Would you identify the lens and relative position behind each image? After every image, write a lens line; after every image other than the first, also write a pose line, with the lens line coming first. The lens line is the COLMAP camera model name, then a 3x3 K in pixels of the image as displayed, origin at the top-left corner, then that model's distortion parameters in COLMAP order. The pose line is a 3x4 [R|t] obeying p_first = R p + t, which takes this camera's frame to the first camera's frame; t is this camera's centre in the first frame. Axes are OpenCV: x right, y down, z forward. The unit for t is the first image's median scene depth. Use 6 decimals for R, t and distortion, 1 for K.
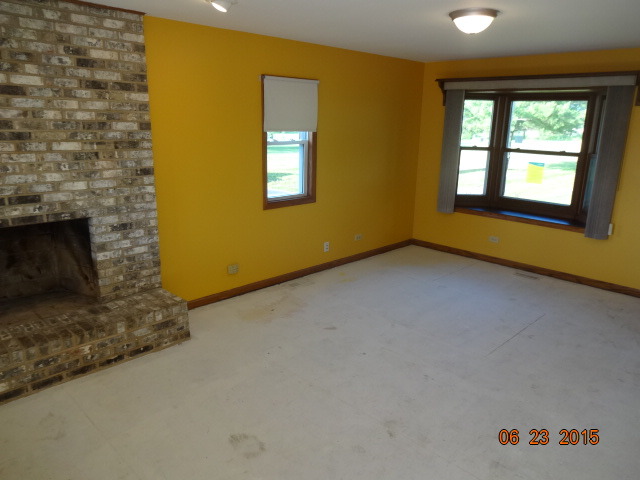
lens RADIAL K [[475.4, 0, 318.8], [0, 475.4, 243.4], [0, 0, 1]] dist [-0.007332, 0.001804]
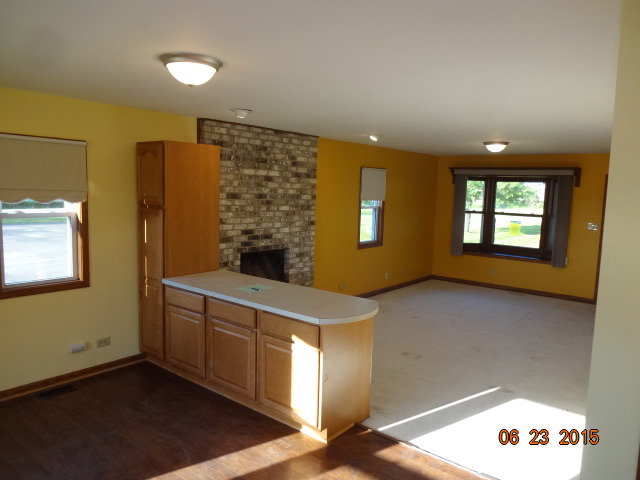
lens RADIAL K [[475.4, 0, 317.8], [0, 475.4, 241.7], [0, 0, 1]] dist [-0.007332, 0.001804]
pose [[0.995202, -0.001854, 0.097822, -0.402312], [0.015694, 0.989900, -0.140898, 0.124354], [-0.096573, 0.141757, 0.985179, -0.540088]]
